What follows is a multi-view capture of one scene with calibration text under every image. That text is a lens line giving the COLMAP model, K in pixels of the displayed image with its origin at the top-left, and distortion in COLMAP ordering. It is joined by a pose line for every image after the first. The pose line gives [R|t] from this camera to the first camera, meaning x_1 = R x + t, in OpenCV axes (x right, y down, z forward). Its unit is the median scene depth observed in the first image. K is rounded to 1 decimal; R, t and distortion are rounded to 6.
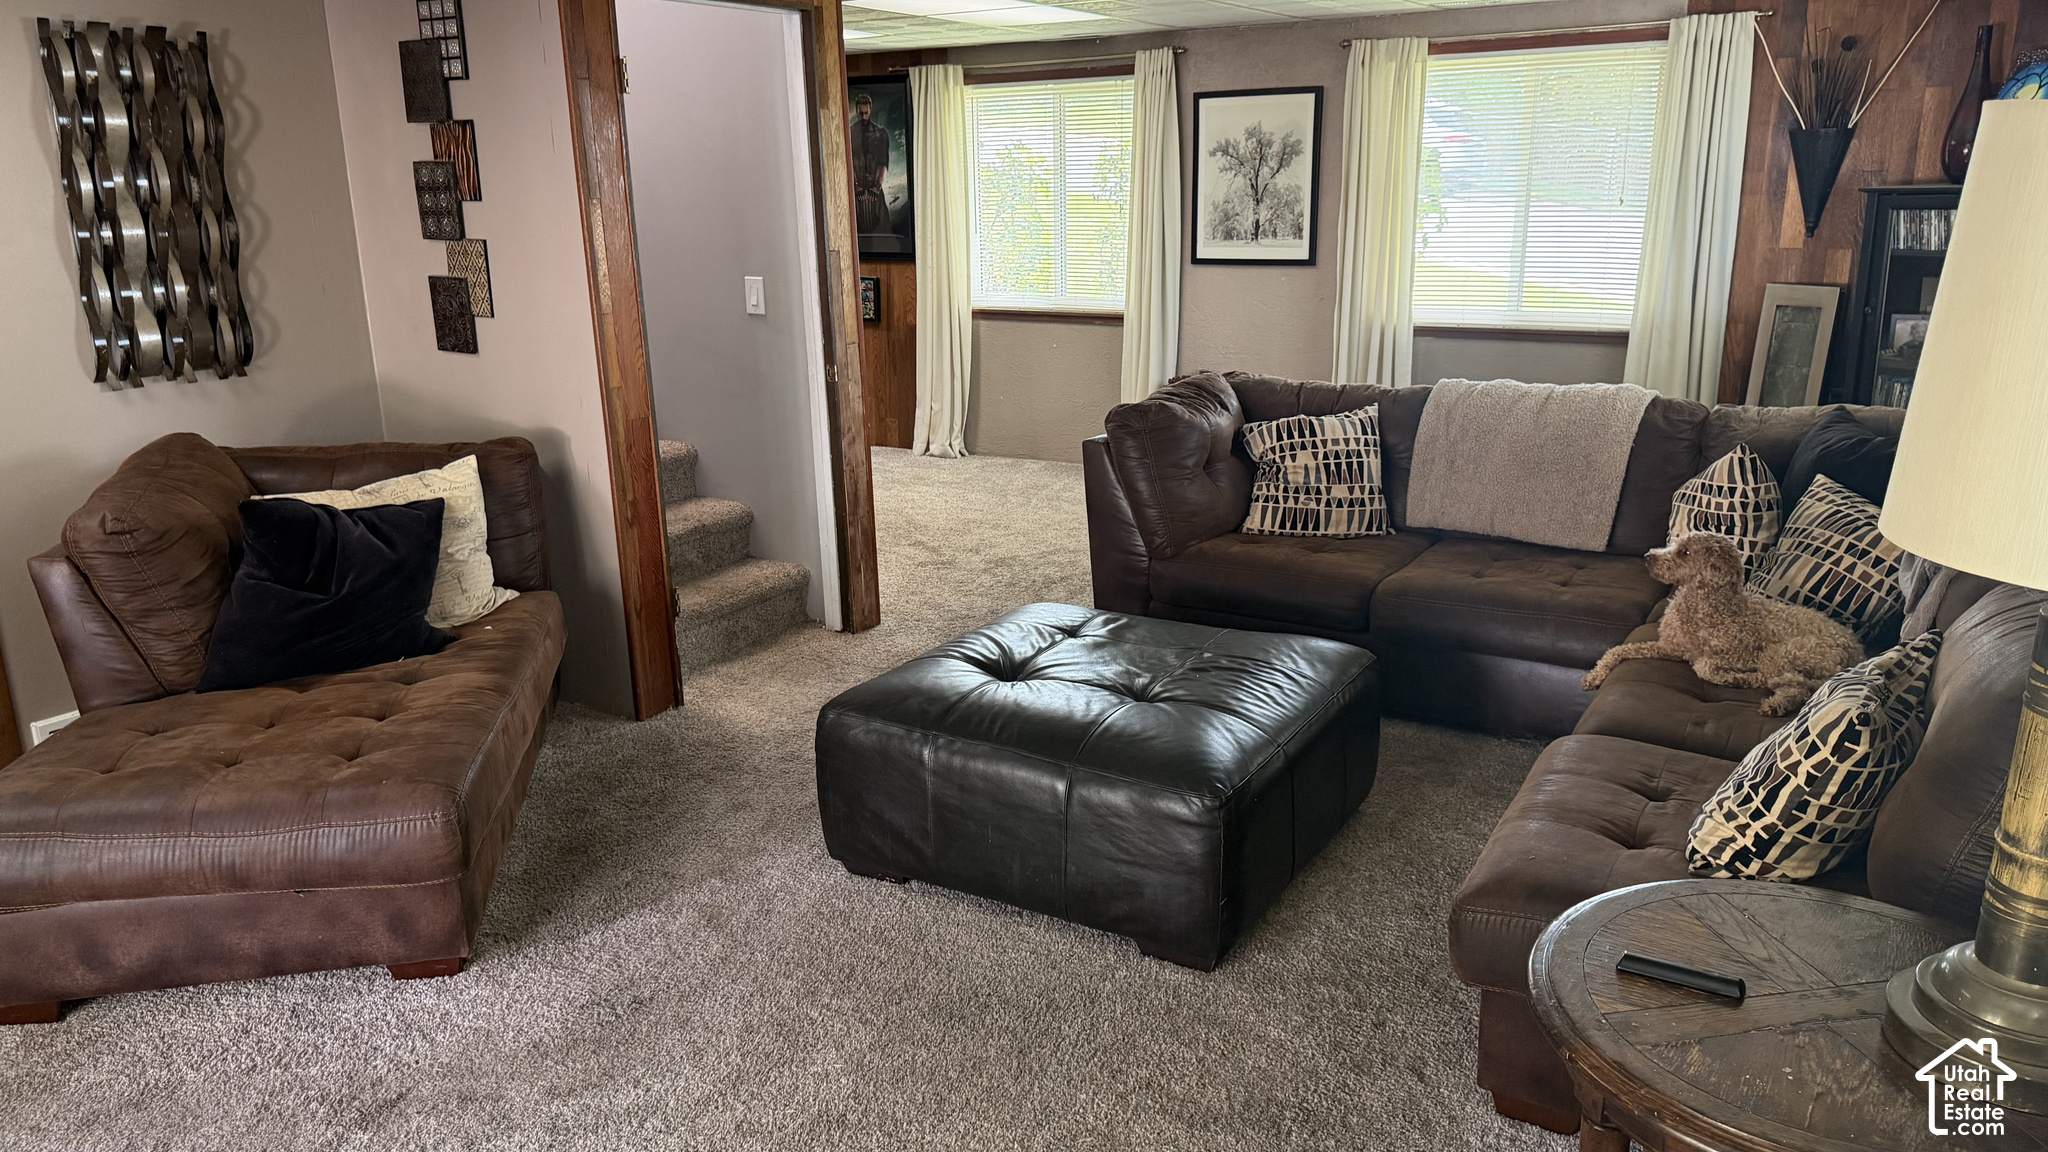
lens RADIAL K [[1441.9, 0, 1022.5], [0, 1441.9, 599.6], [0, 0, 1]] dist [-0.007980, 0.003143]
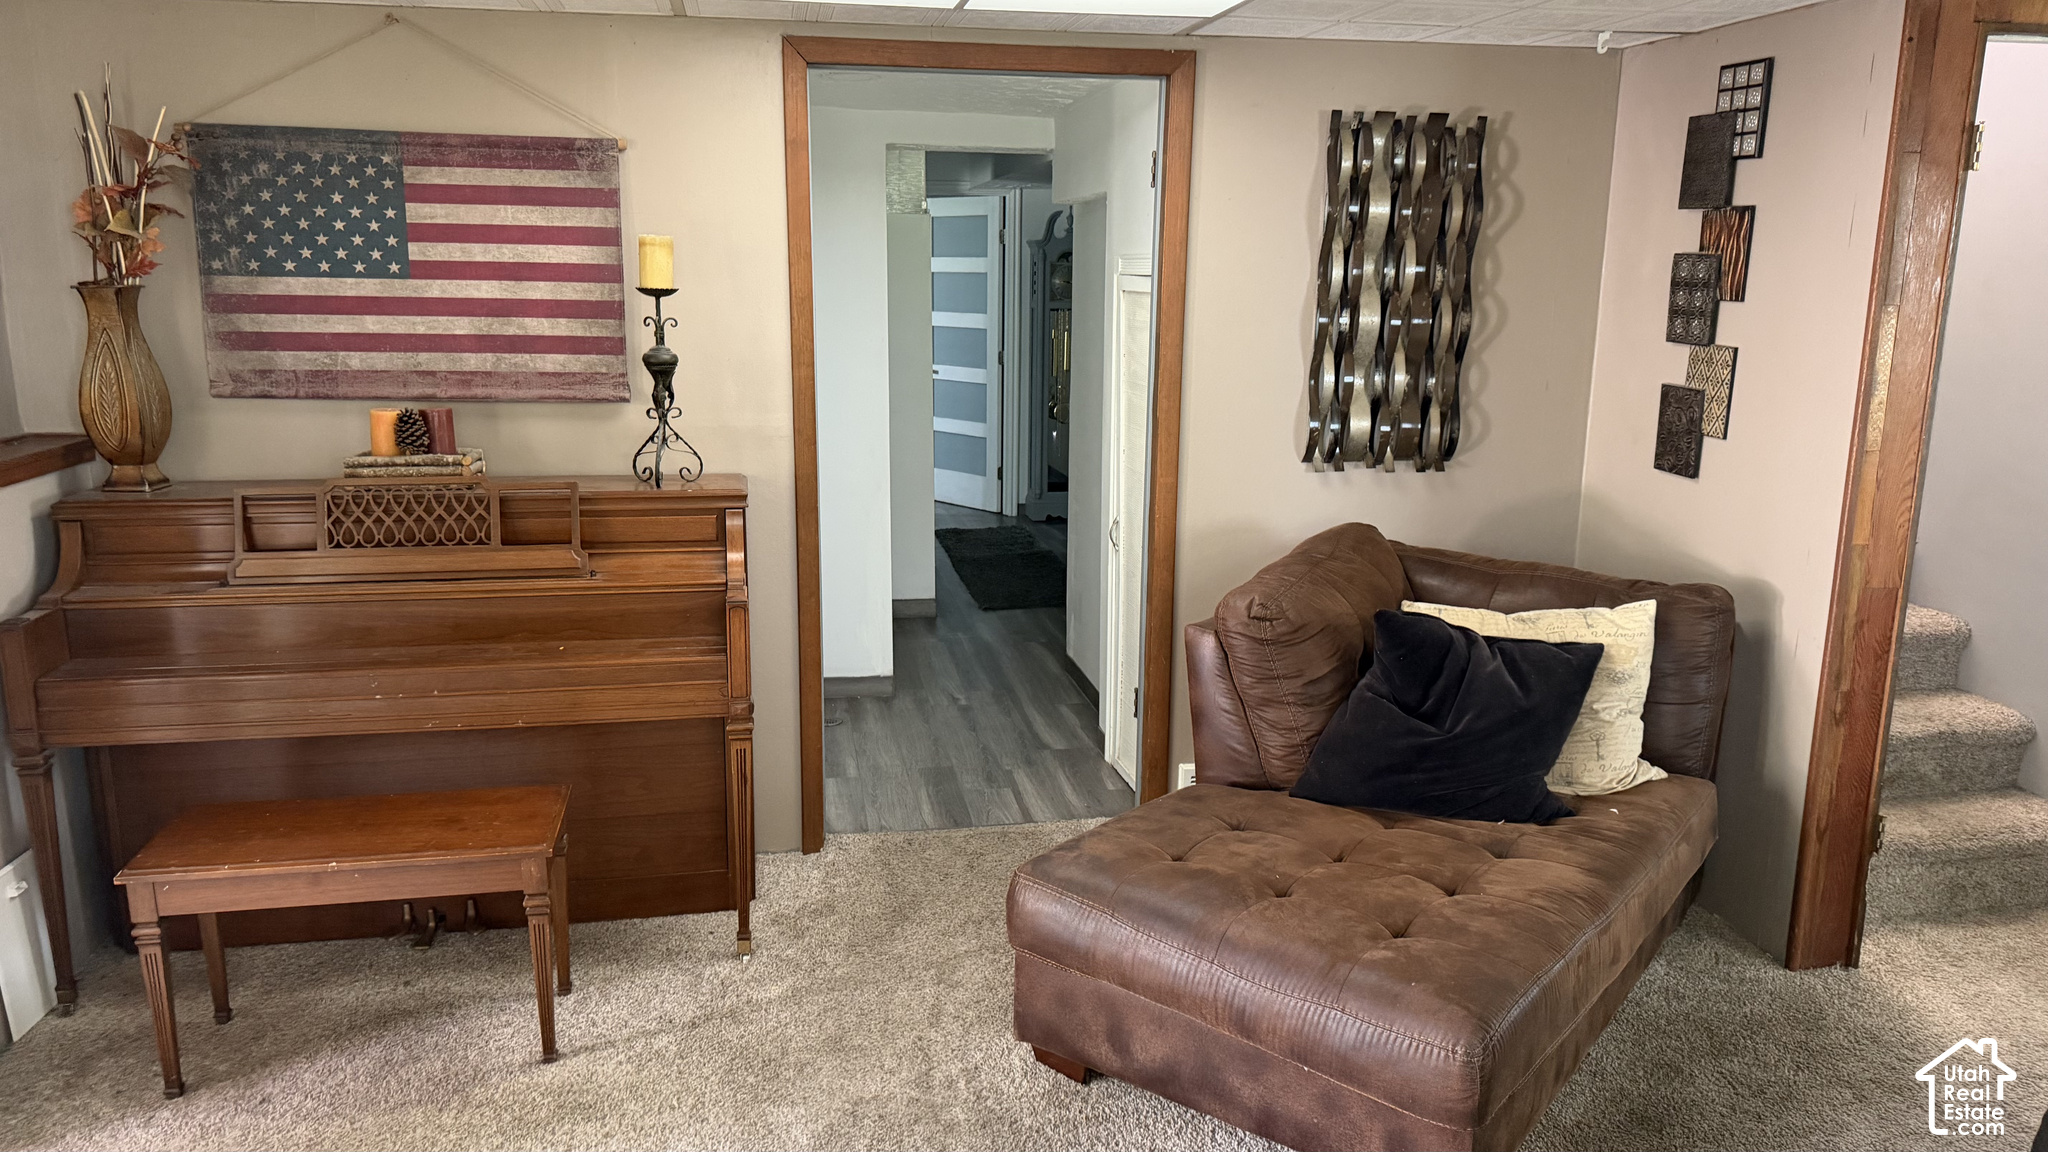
lens RADIAL K [[1441.9, 0, 1022.5], [0, 1441.9, 599.6], [0, 0, 1]] dist [-0.007980, 0.003143]
pose [[0.669871, 0.187413, -0.718436, -0.027103], [-0.230056, 0.972389, 0.039155, -0.050256], [0.705937, 0.139051, 0.694490, 0.165618]]
